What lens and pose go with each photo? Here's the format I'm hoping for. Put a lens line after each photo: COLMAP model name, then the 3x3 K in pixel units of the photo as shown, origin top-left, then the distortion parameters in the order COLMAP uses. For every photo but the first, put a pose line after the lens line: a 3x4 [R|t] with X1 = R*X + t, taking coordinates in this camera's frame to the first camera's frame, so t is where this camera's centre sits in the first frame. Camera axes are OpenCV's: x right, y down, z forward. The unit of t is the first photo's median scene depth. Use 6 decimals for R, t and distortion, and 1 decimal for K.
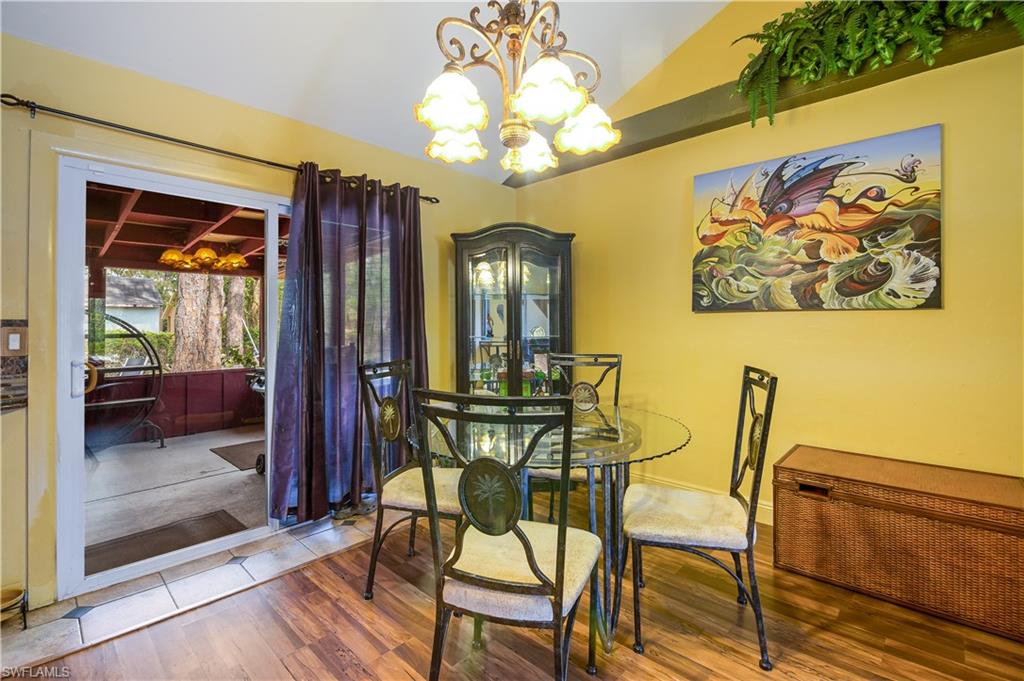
lens RADIAL K [[453.9, 0, 513.8], [0, 453.9, 319.3], [0, 0, 1]] dist [0.004037, -0.006133]
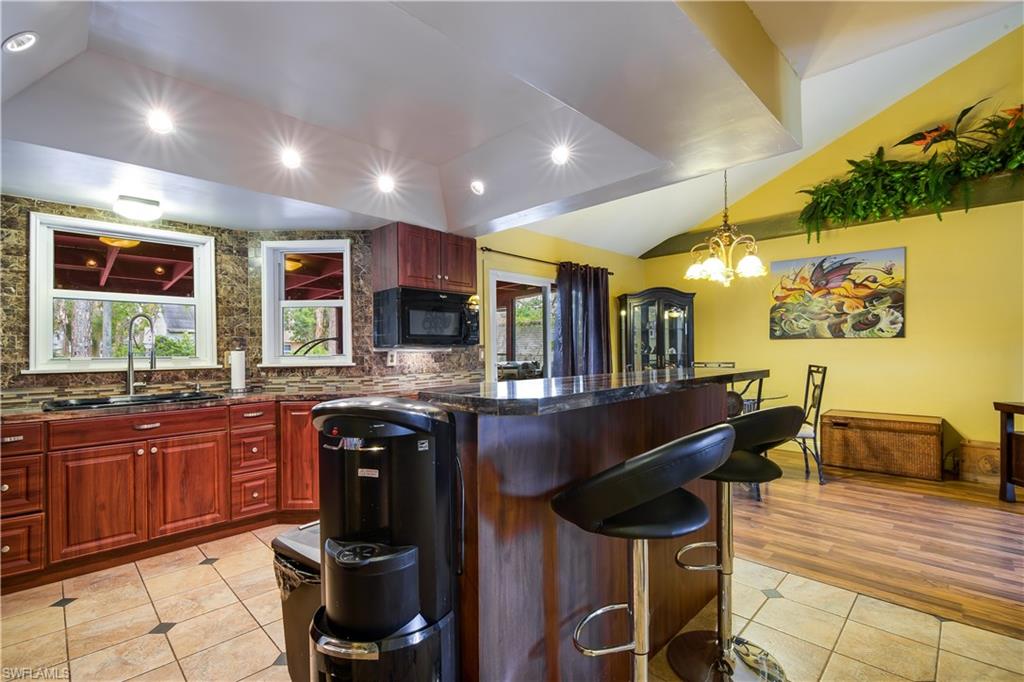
lens RADIAL K [[465.8, 0, 506.9], [0, 465.8, 346.3], [0, 0, 1]] dist [-0.001098, -0.000650]
pose [[0.999673, -0.004162, -0.025244, -0.728001], [0.004372, 0.999956, 0.008297, -0.008821], [0.025208, -0.008405, 0.999647, -1.045642]]
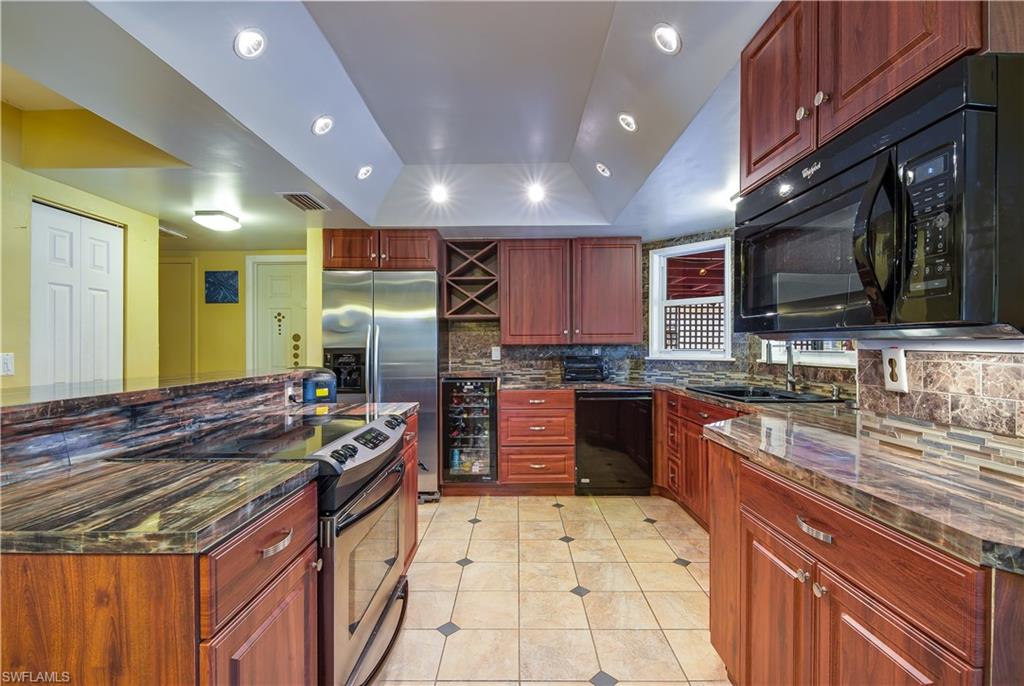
lens RADIAL K [[453.9, 0, 506.2], [0, 453.9, 346.5], [0, 0, 1]] dist [0.004037, -0.006133]
pose [[-0.737653, 0.011471, -0.675083, -0.453168], [0.021643, 0.999744, -0.006661, 0.008694], [0.674833, -0.019525, -0.737712, 0.585121]]
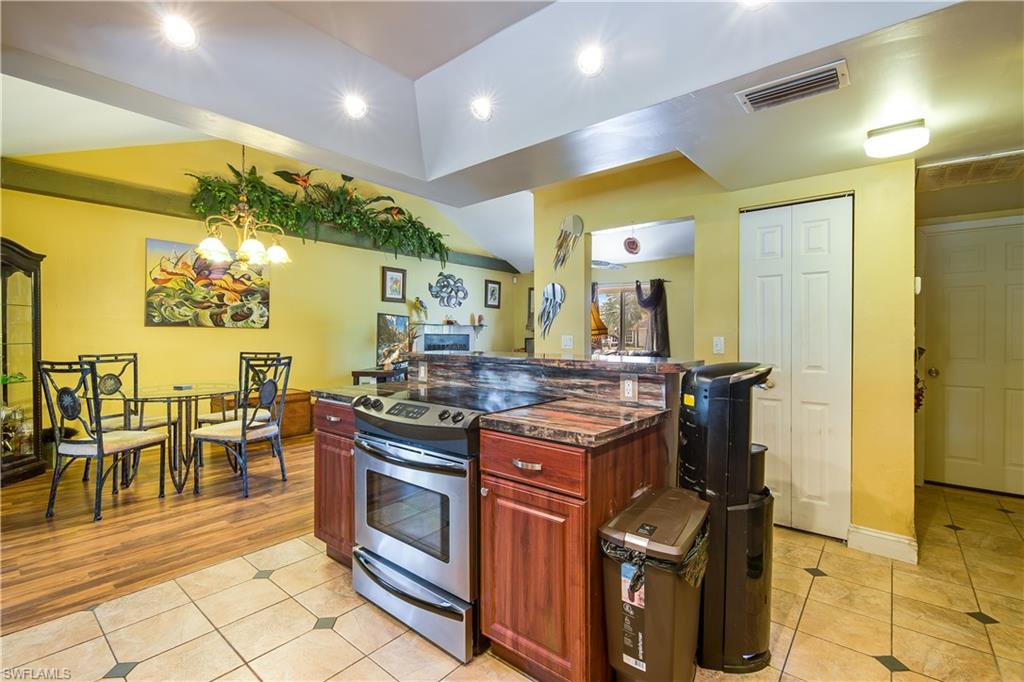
lens RADIAL K [[453.9, 0, 525.0], [0, 453.9, 334.2], [0, 0, 1]] dist [0.004037, -0.006133]
pose [[-0.087632, 0.007557, 0.996124, -1.568404], [-0.015915, 0.999833, -0.008985, 0.007074], [-0.996026, -0.016641, -0.087497, -0.190525]]
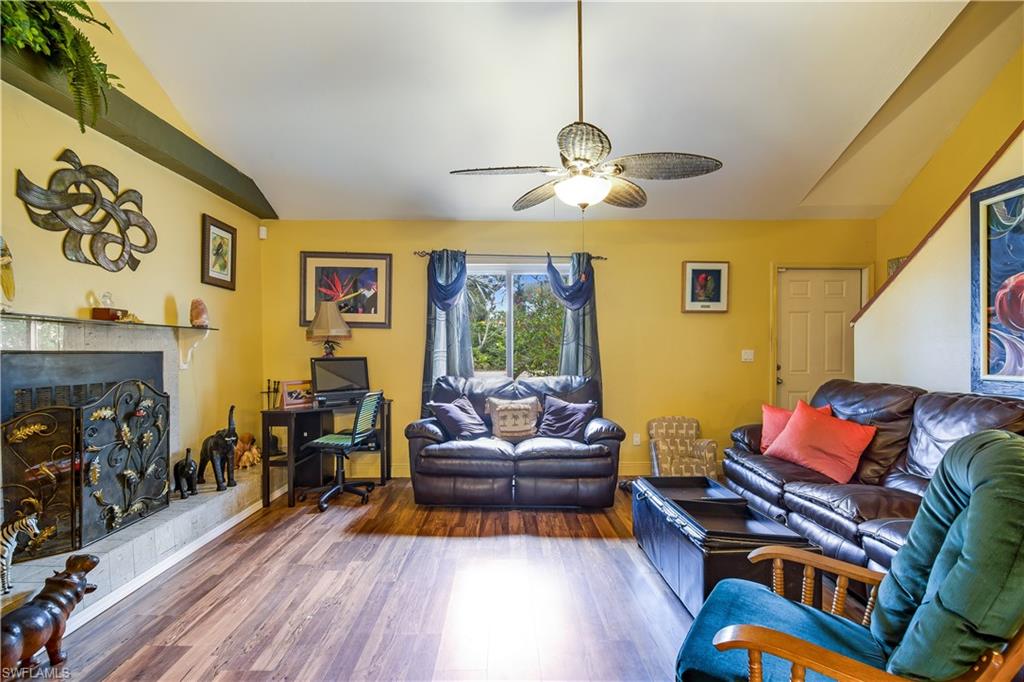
lens RADIAL K [[453.9, 0, 514.5], [0, 453.9, 345.4], [0, 0, 1]] dist [0.004037, -0.006133]
pose [[-0.708833, 0.012524, 0.705265, 0.327759], [-0.000559, 0.999832, -0.018316, -0.005526], [-0.705376, -0.013377, -0.708707, 0.139569]]
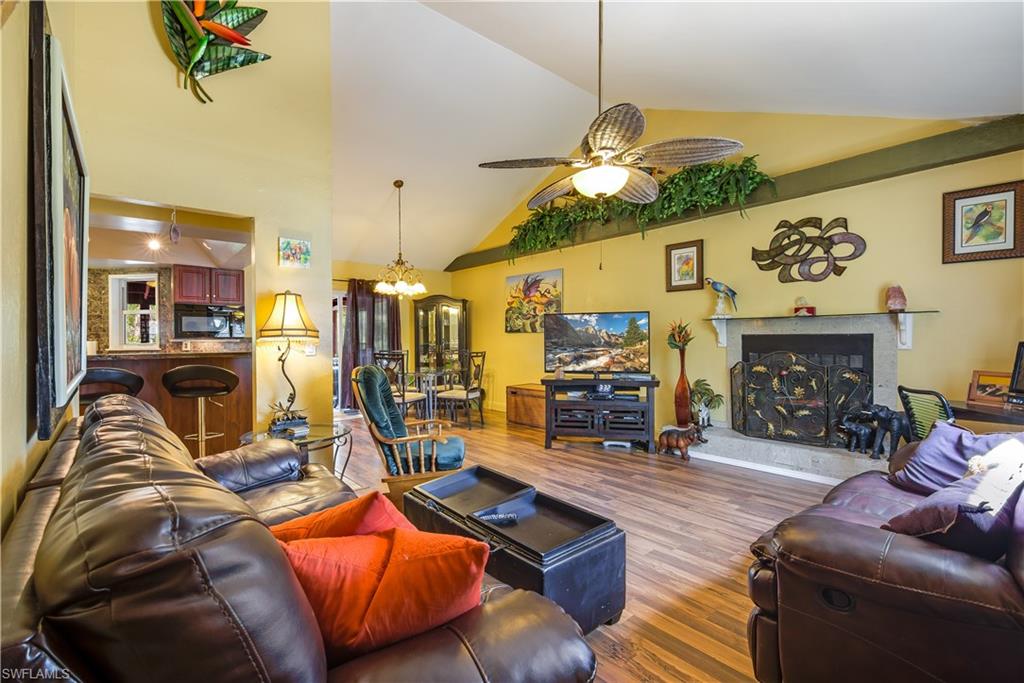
lens RADIAL K [[453.9, 0, 517.4], [0, 453.9, 339.4], [0, 0, 1]] dist [0.004037, -0.006133]
pose [[0.995120, -0.002562, -0.098641, 0.869630], [0.003884, 0.999905, 0.013210, -0.017427], [0.098598, -0.013529, 0.995035, -1.764004]]
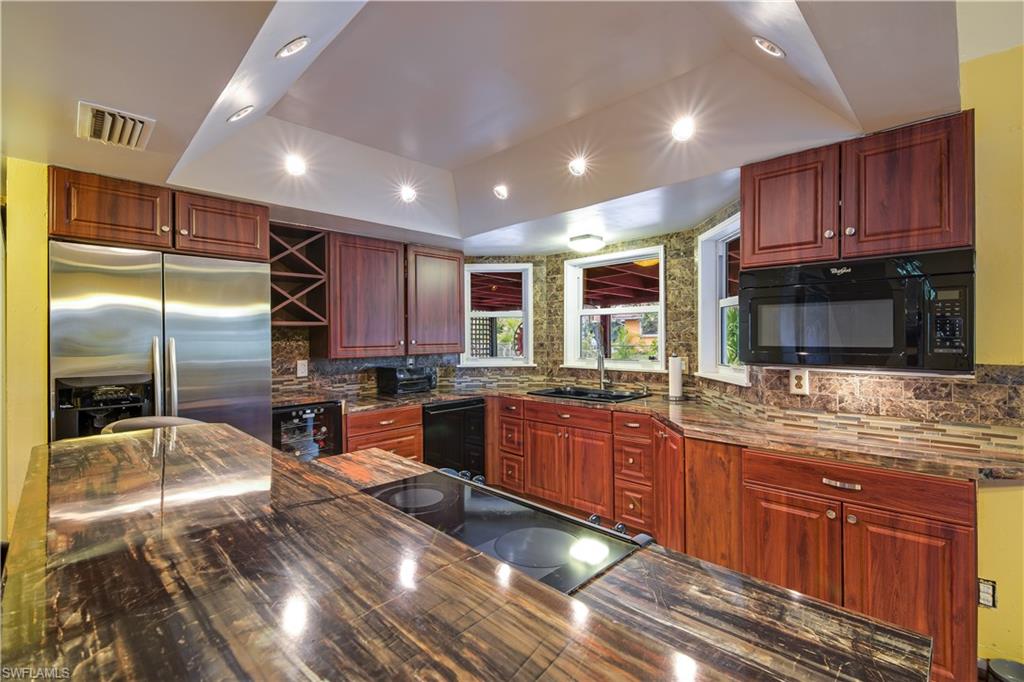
lens RADIAL K [[453.9, 0, 508.7], [0, 453.9, 339.6], [0, 0, 1]] dist [0.004037, -0.006133]
pose [[-0.037477, 0.013937, -0.999200, -0.208431], [0.025833, 0.999582, 0.012973, -0.070607], [0.998964, -0.025327, -0.037822, -0.053887]]
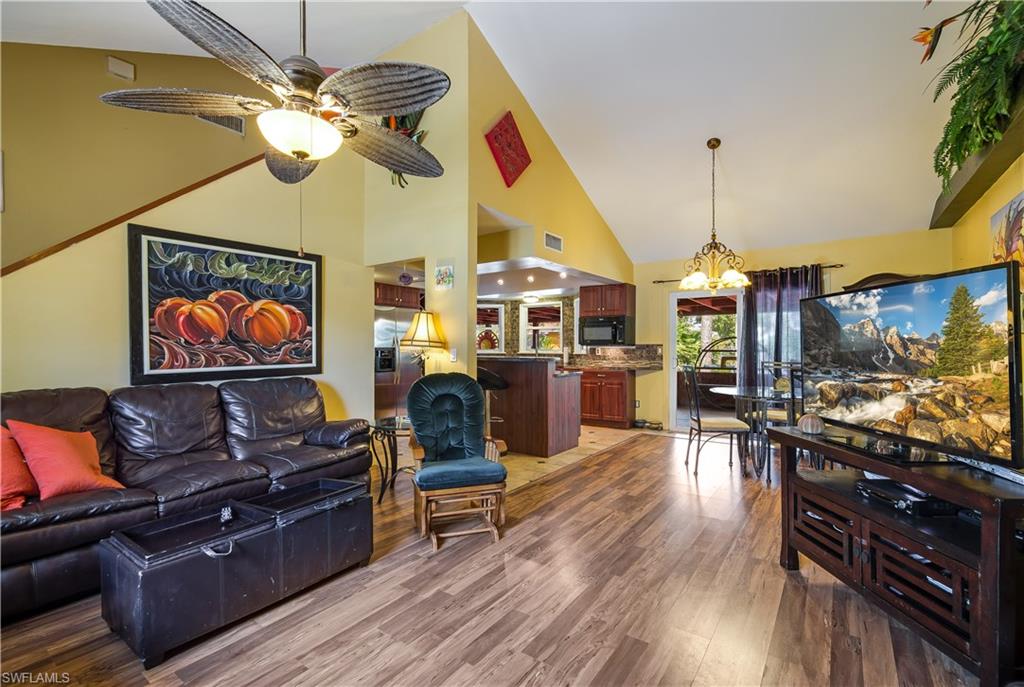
lens RADIAL K [[453.9, 0, 506.6], [0, 453.9, 345.2], [0, 0, 1]] dist [0.004037, -0.006133]
pose [[0.119297, 0.000172, -0.992859, 1.759035], [0.018949, 0.999817, 0.002450, -0.016010], [0.992678, -0.019106, 0.119272, -0.459601]]
